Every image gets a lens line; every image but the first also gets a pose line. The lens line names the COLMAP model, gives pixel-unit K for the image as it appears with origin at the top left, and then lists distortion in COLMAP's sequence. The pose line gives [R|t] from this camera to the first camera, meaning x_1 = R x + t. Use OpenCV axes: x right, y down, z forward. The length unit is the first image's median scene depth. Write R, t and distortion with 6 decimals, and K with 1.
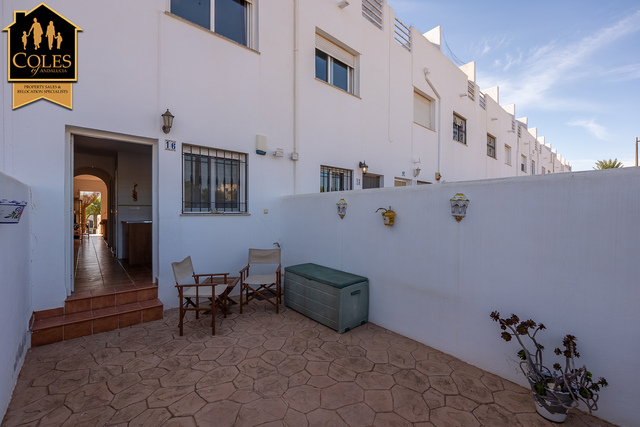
lens RADIAL K [[269.8, 0, 321.7], [0, 269.8, 213.9], [0, 0, 1]] dist [-0.008100, 0.000024]
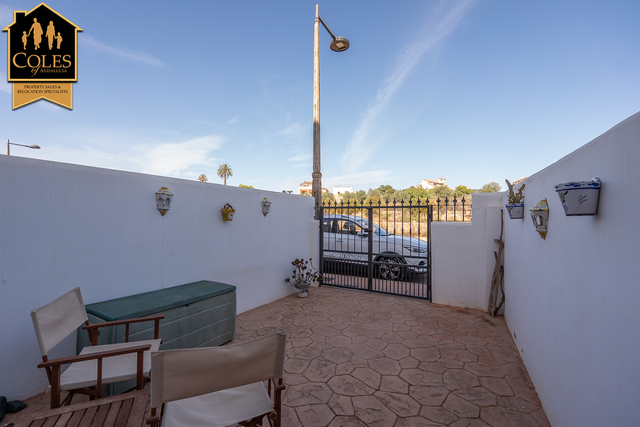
lens RADIAL K [[269.8, 0, 320.6], [0, 269.8, 214.0], [0, 0, 1]] dist [-0.008100, 0.000024]
pose [[-0.351542, 0.005905, 0.936153, -1.097830], [-0.001401, 0.999976, -0.006833, 0.028282], [-0.936171, -0.003714, -0.351525, 1.290705]]
